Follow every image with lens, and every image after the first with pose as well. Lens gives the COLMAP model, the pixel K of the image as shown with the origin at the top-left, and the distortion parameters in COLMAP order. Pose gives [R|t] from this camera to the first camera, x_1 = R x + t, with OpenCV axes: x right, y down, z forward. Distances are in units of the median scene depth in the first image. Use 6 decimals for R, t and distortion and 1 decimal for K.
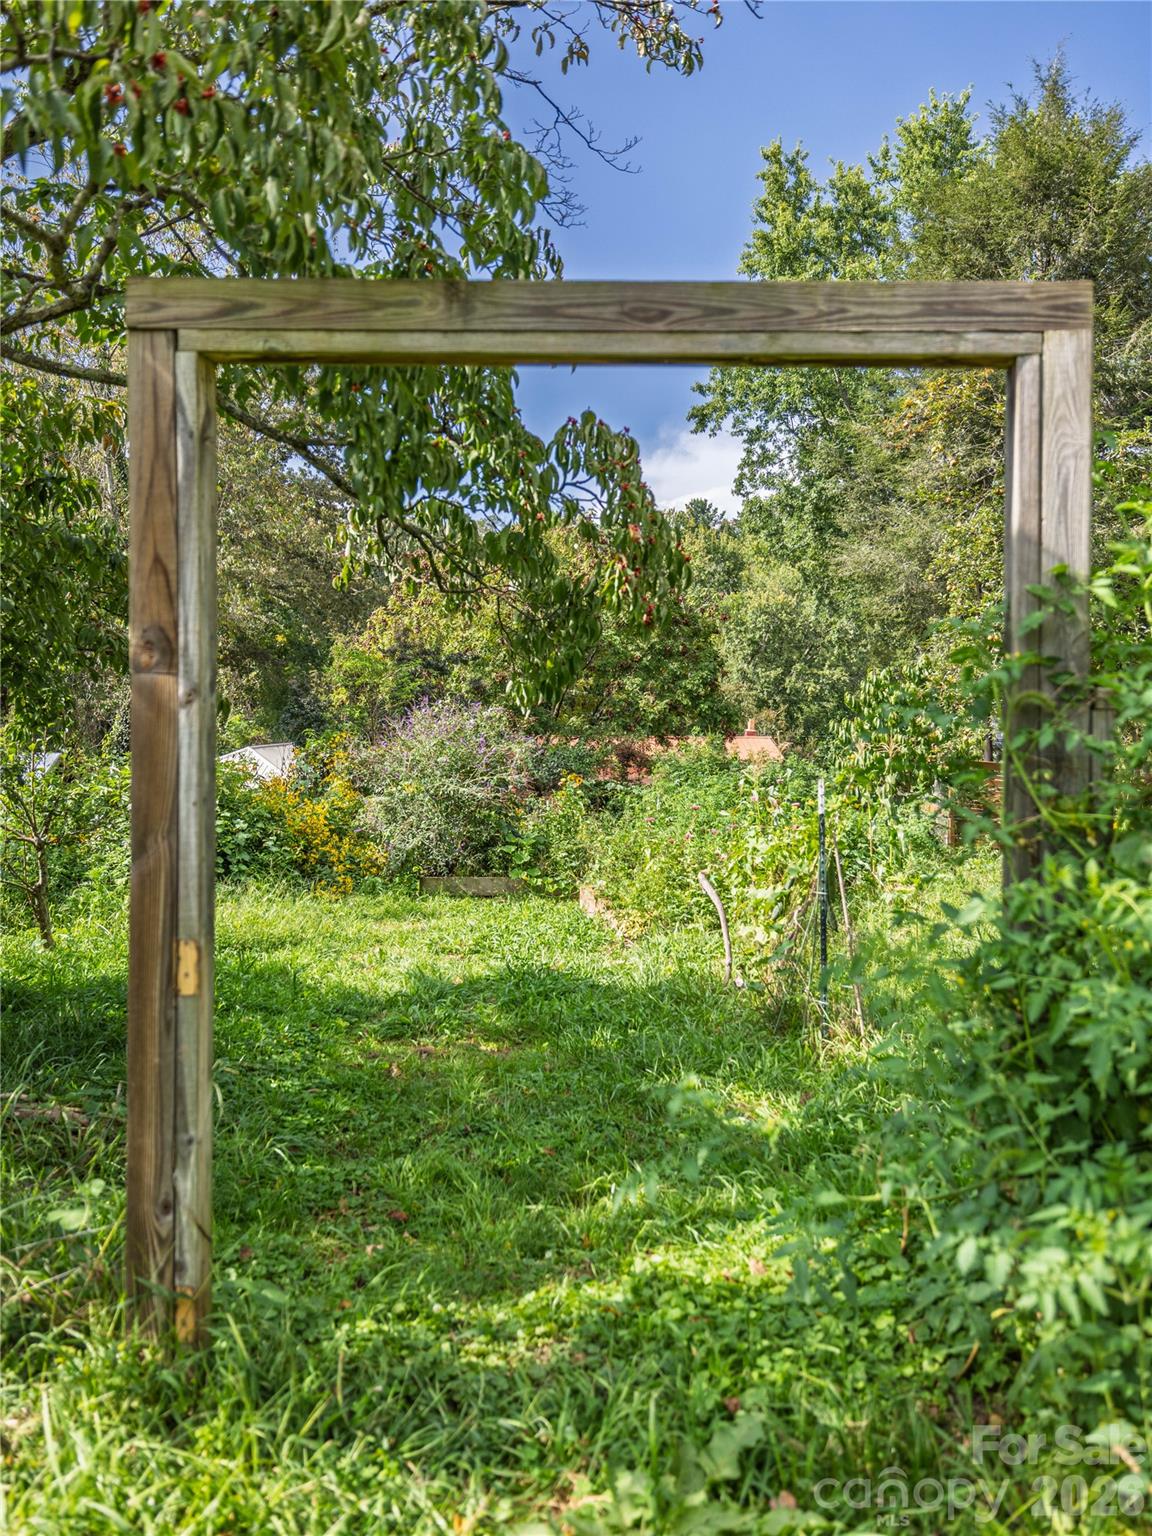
lens RADIAL K [[1083.6, 0, 579.7], [0, 1083.6, 704.9], [0, 0, 1]] dist [0.036772, 0.002629]
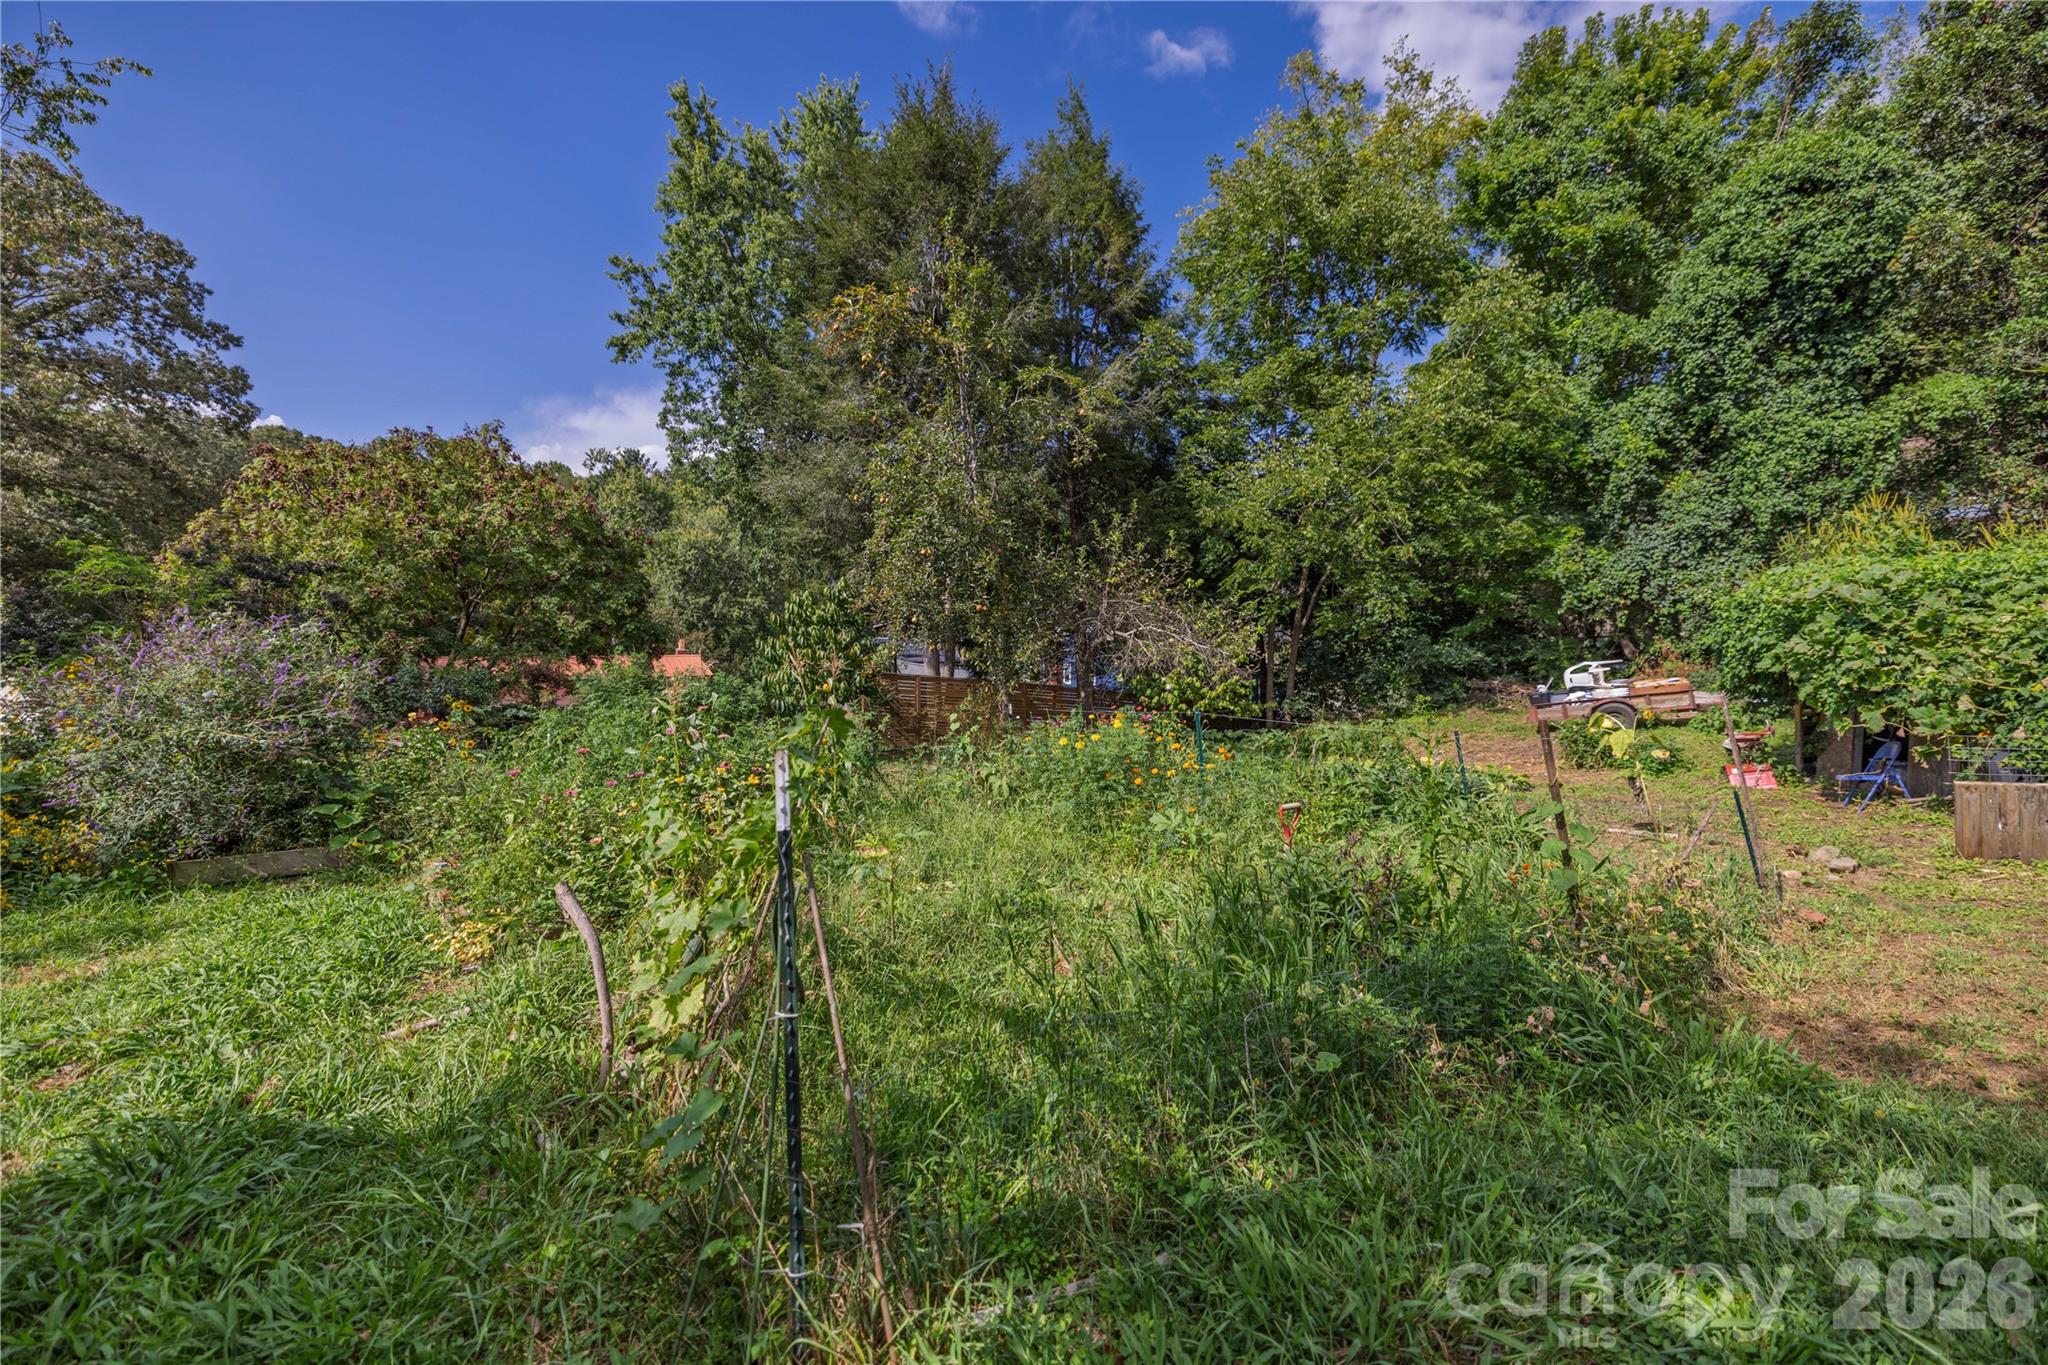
lens RADIAL K [[852.4, 0, 1024.7], [0, 852.4, 671.8], [0, 0, 1]] dist [0.002087, -0.000161]
pose [[0.859588, -0.026014, 0.510326, 0.023039], [0.000133, 0.998715, 0.050687, 0.003572], [-0.510988, -0.043502, 0.858486, 0.114368]]
